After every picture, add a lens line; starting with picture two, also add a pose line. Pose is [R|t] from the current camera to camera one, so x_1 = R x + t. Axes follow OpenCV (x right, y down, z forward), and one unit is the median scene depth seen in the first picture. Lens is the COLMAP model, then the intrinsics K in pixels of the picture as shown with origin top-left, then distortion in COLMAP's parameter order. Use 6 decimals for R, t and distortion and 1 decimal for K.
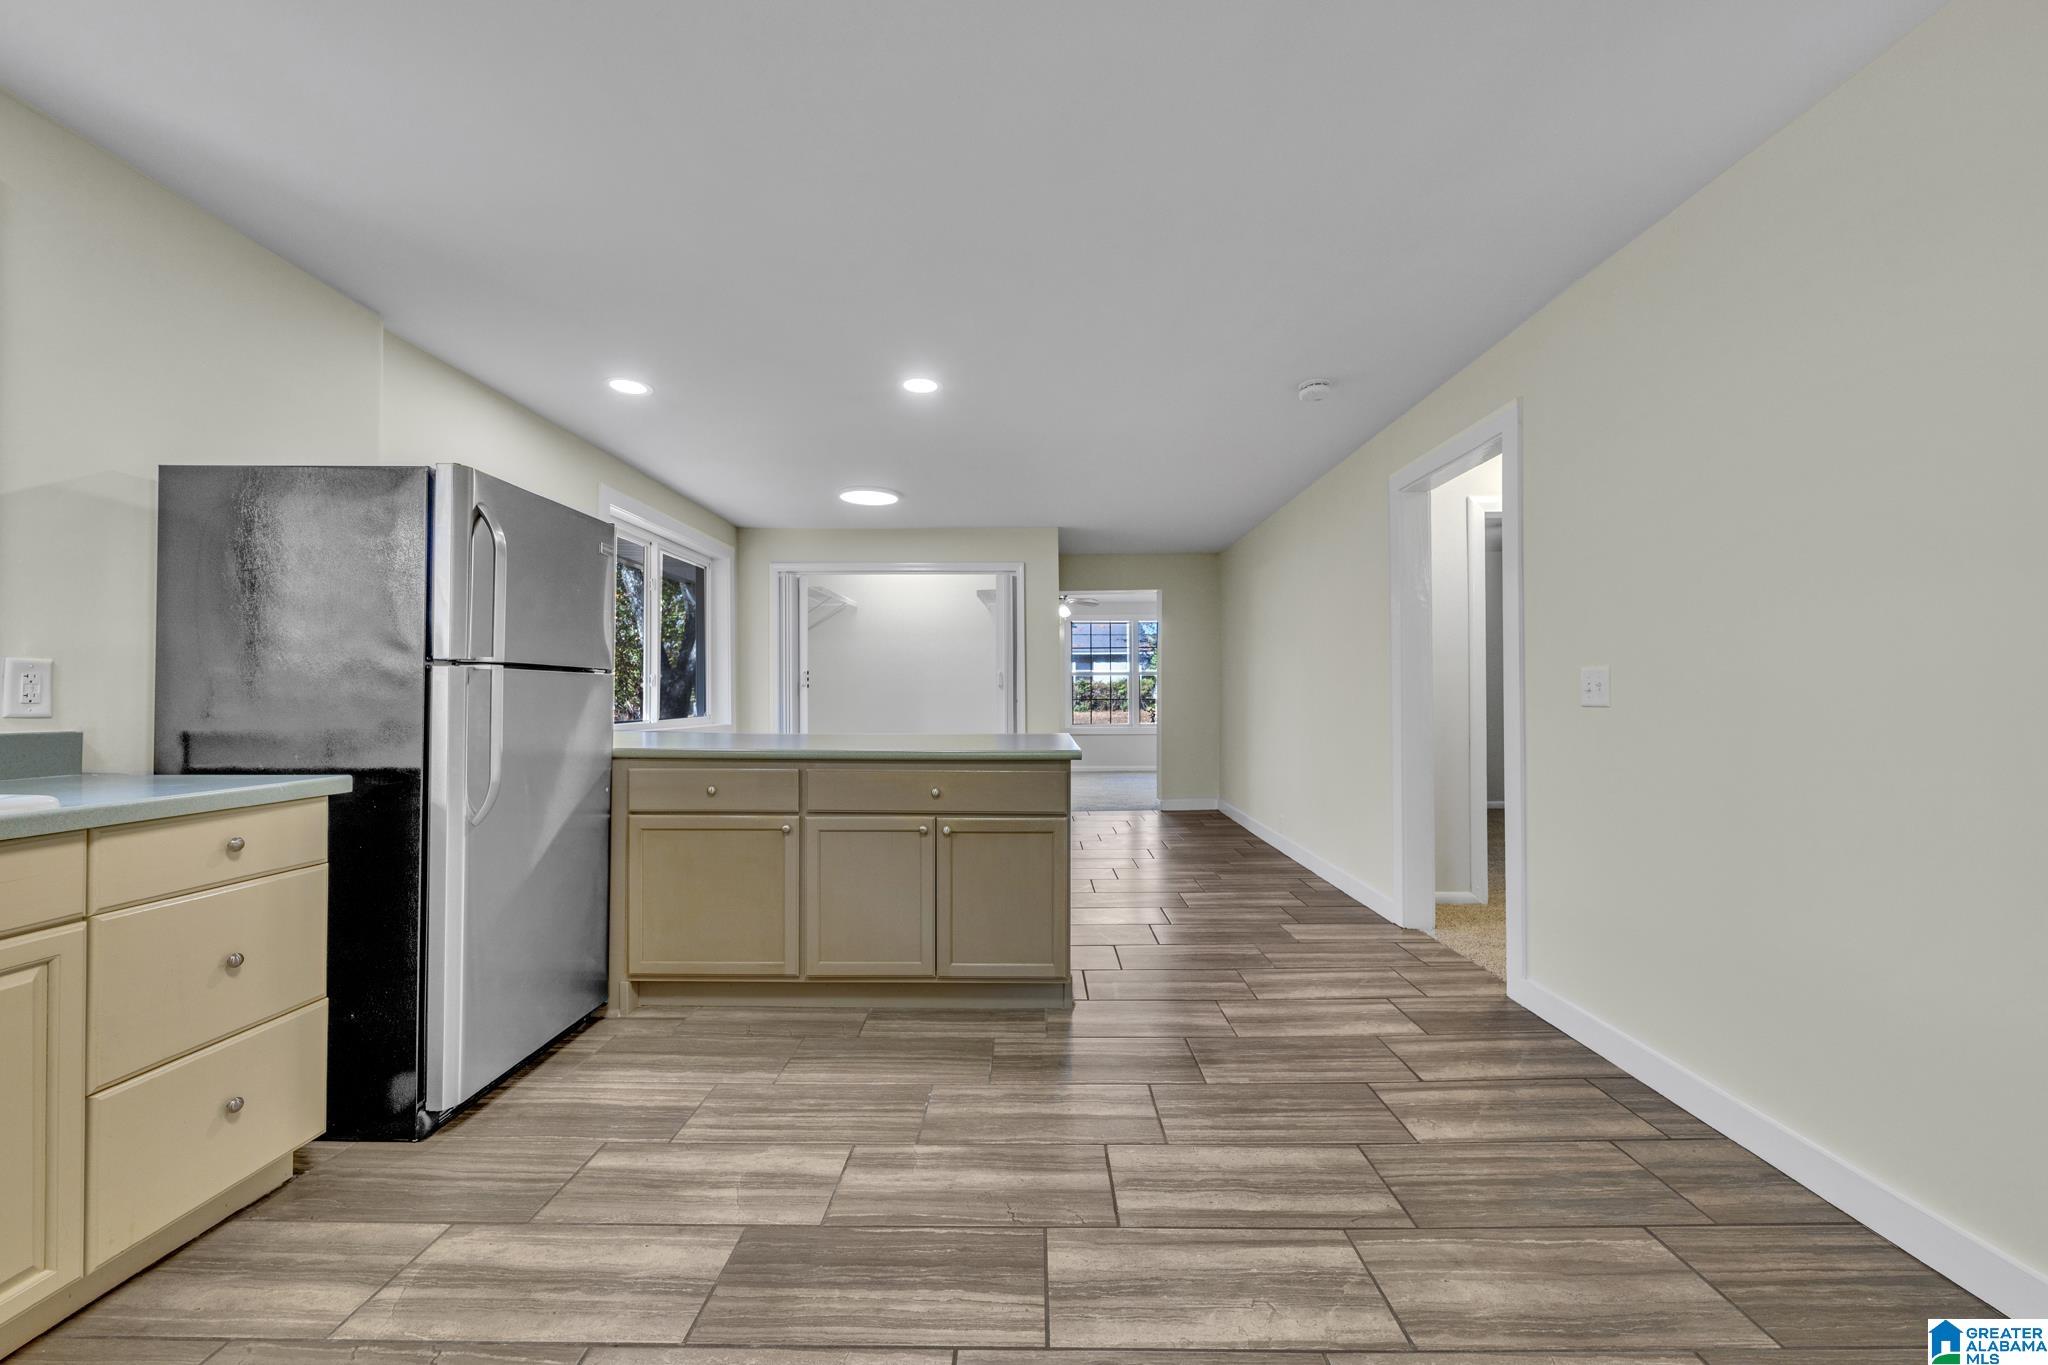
lens RADIAL K [[803.2, 0, 1019.5], [0, 803.2, 691.4], [0, 0, 1]] dist [0.001191, -0.000238]
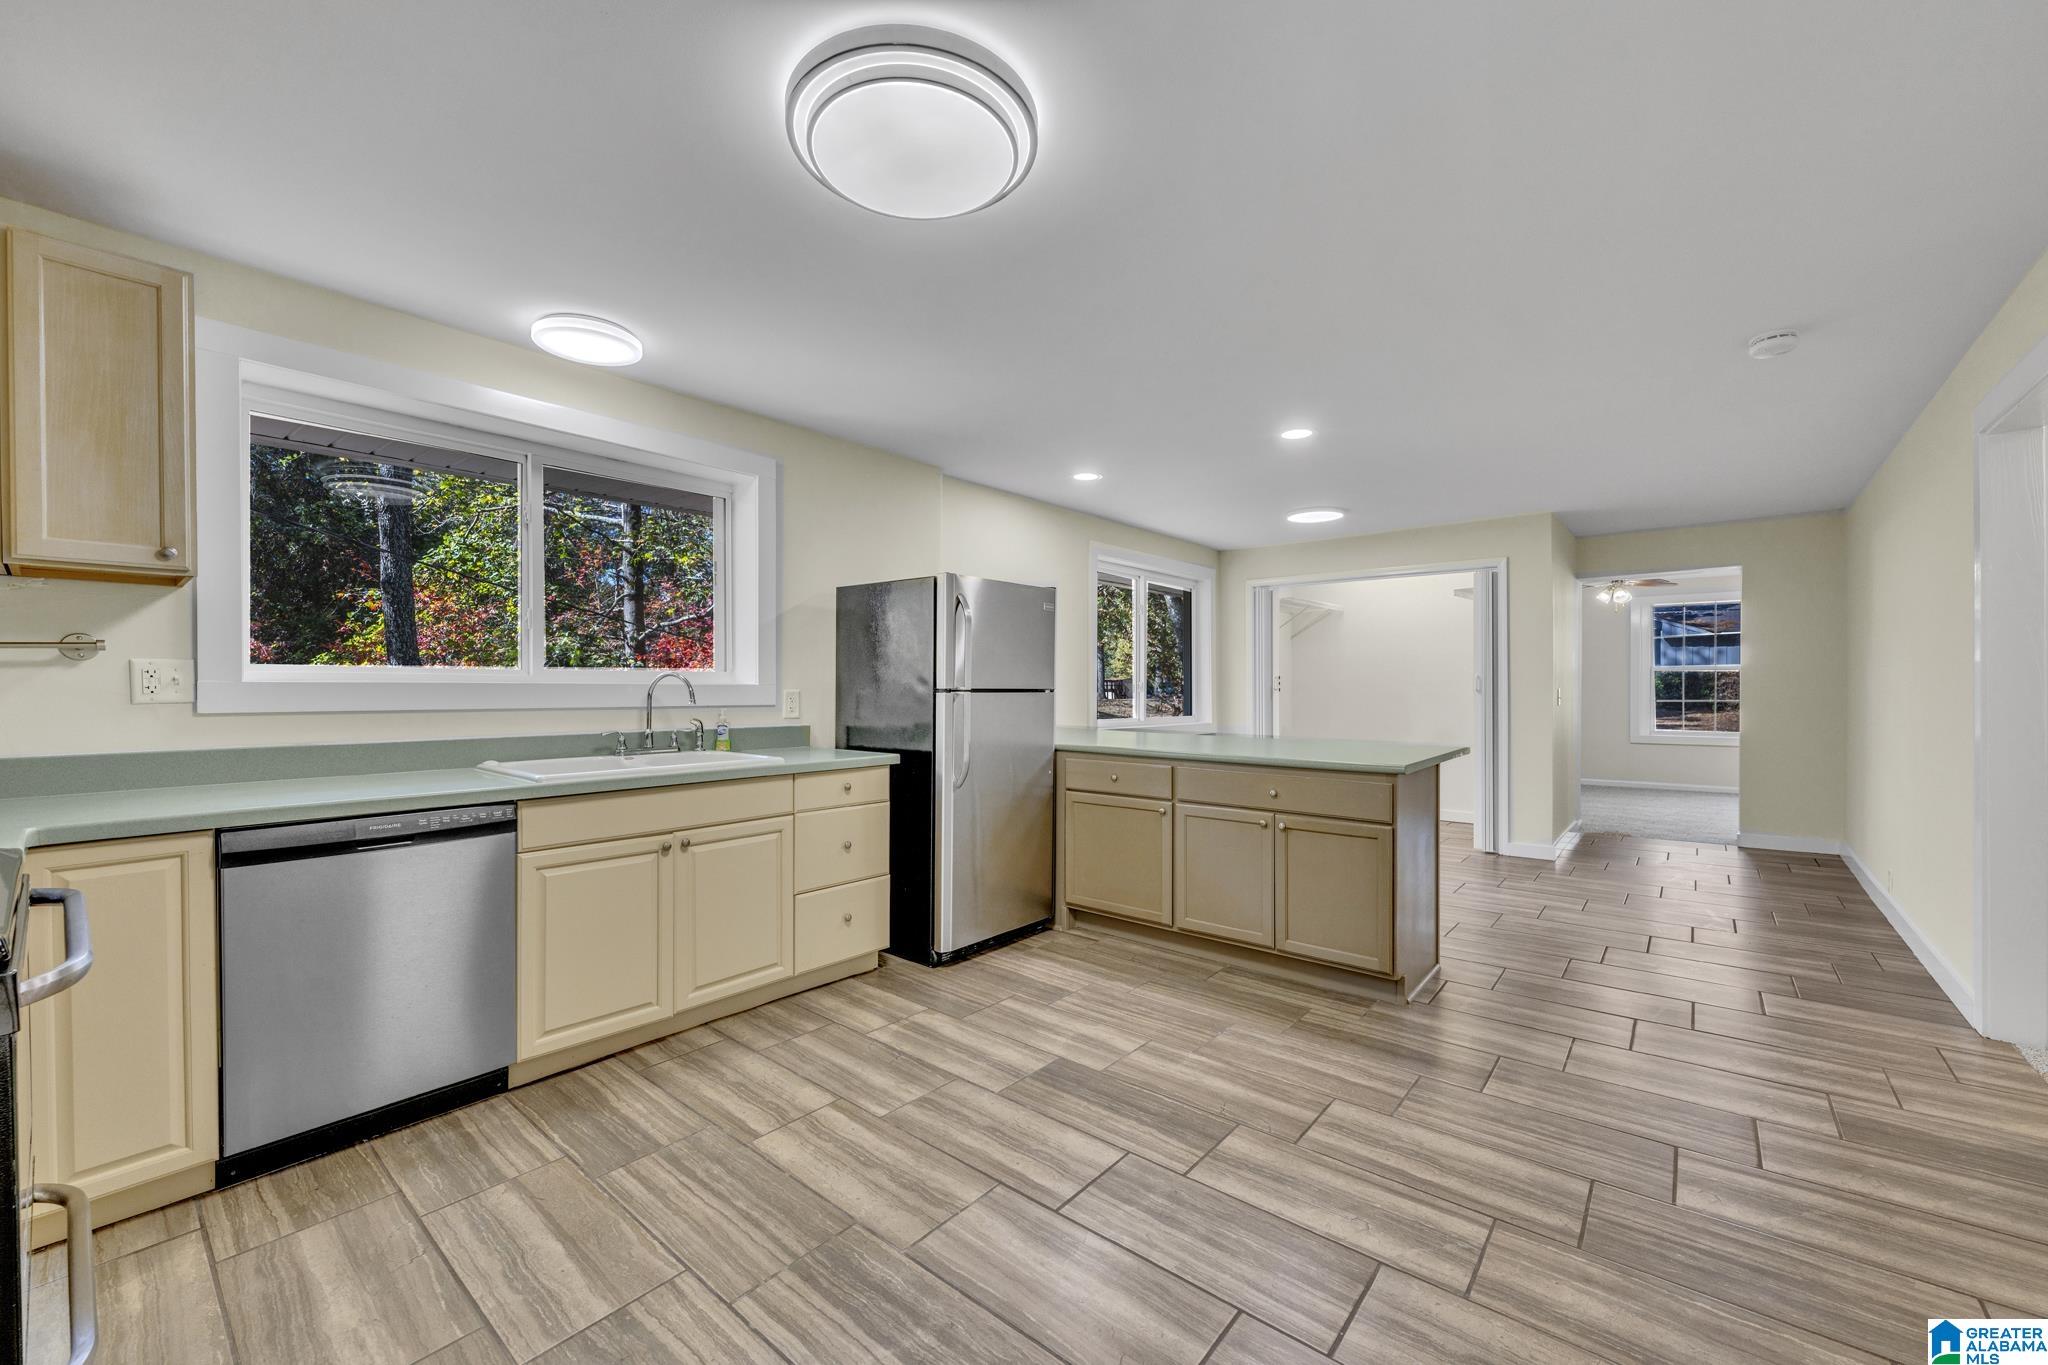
lens RADIAL K [[803.2, 0, 1019.5], [0, 803.2, 691.4], [0, 0, 1]] dist [0.001191, -0.000238]
pose [[0.770684, 0.003654, -0.637208, 0.482179], [0.003317, 0.999947, 0.009746, -0.049090], [0.637209, -0.009624, 0.770631, -0.199848]]
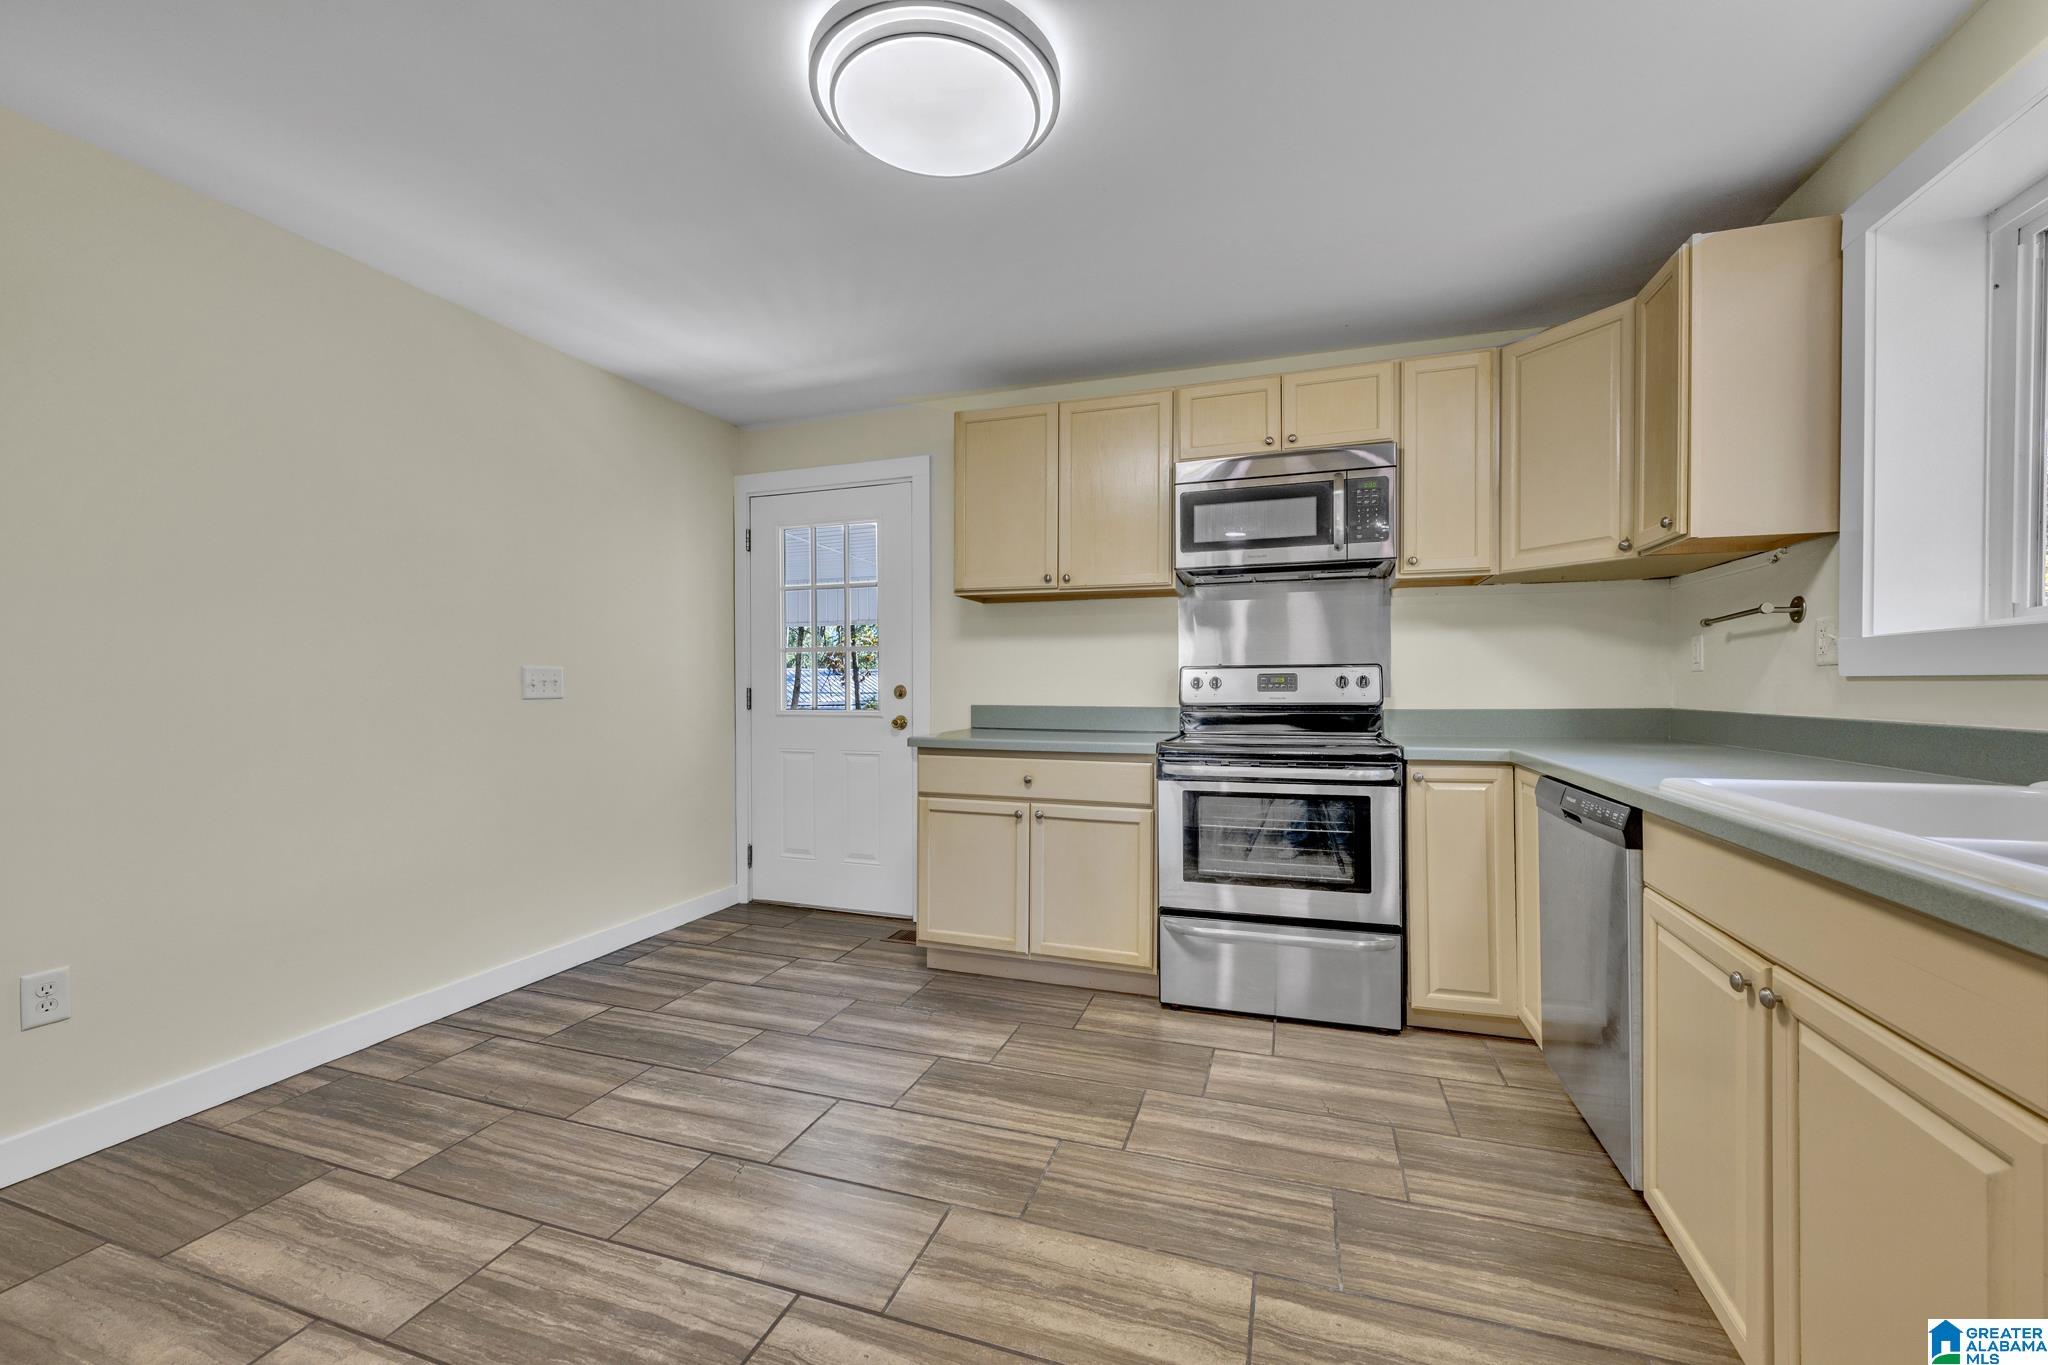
lens RADIAL K [[813.2, 0, 1029.9], [0, 813.2, 689.1], [0, 0, 1]] dist [0.003029, 0.000257]
pose [[-0.952081, 0.001382, 0.305843, -0.486730], [0.001221, 0.999999, -0.000719, 0.002817], [-0.305843, -0.000311, -0.952082, 1.157601]]
